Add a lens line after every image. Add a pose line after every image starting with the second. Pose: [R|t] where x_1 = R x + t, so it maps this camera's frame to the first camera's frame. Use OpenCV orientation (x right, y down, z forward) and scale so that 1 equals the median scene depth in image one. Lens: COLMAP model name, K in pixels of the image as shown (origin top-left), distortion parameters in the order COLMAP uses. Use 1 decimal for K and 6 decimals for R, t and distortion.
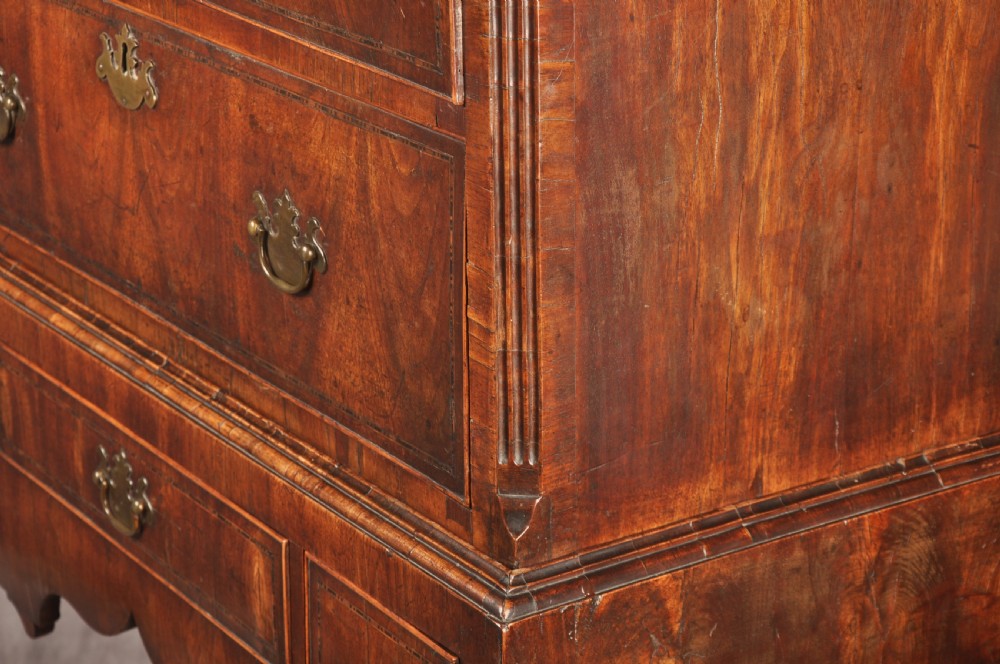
lens RADIAL K [[2388.5, 0, 483.0], [0, 2388.5, 346.2], [0, 0, 1]] dist [0.522094, 0.000000]
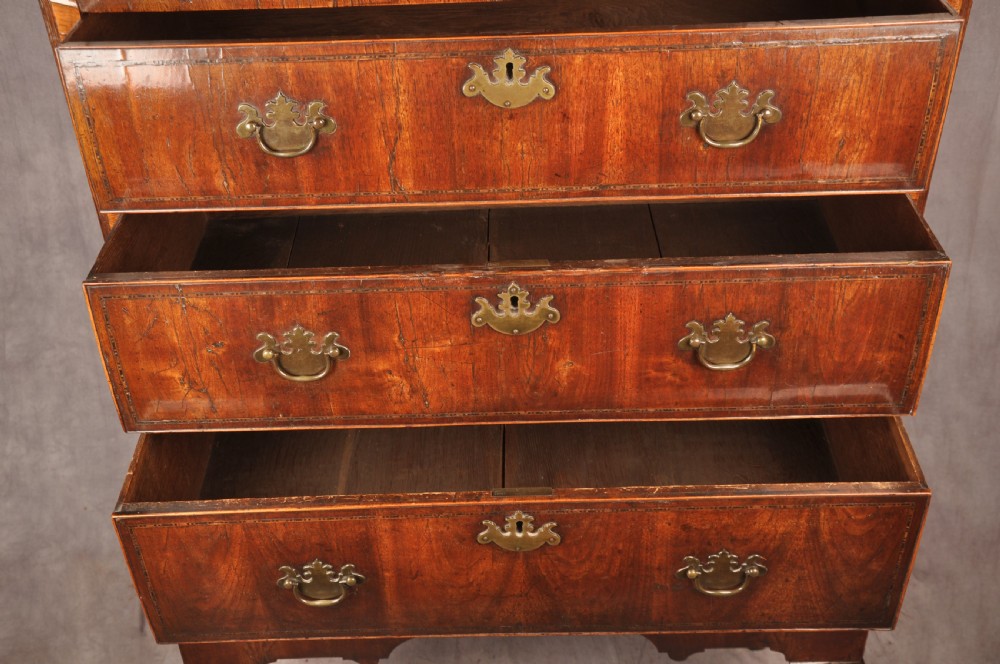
lens RADIAL K [[1088.9, 0, 479.8], [0, 1088.9, 271.7], [0, 0, 1]] dist [0.049539, 0.000000]
pose [[0.558342, -0.501811, 0.660636, -0.612479], [0.316912, 0.864941, 0.389159, -0.611927], [-0.766695, -0.007920, 0.641962, 0.660799]]
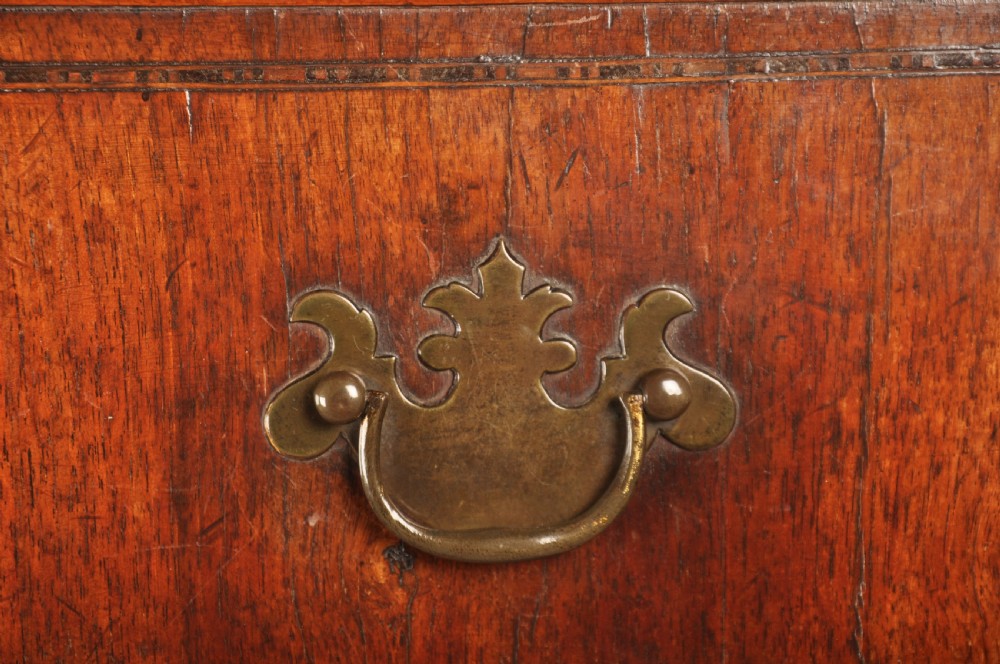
lens RADIAL K [[1950.5, 0, 498.0], [0, 1950.5, 335.2], [0, 0, 1]] dist [0.315199, 0.000000]
pose [[0.532352, -0.151393, 0.832875, -0.407210], [0.300413, 0.953627, -0.018674, -0.487167], [-0.791425, 0.260147, 0.553145, 0.756299]]
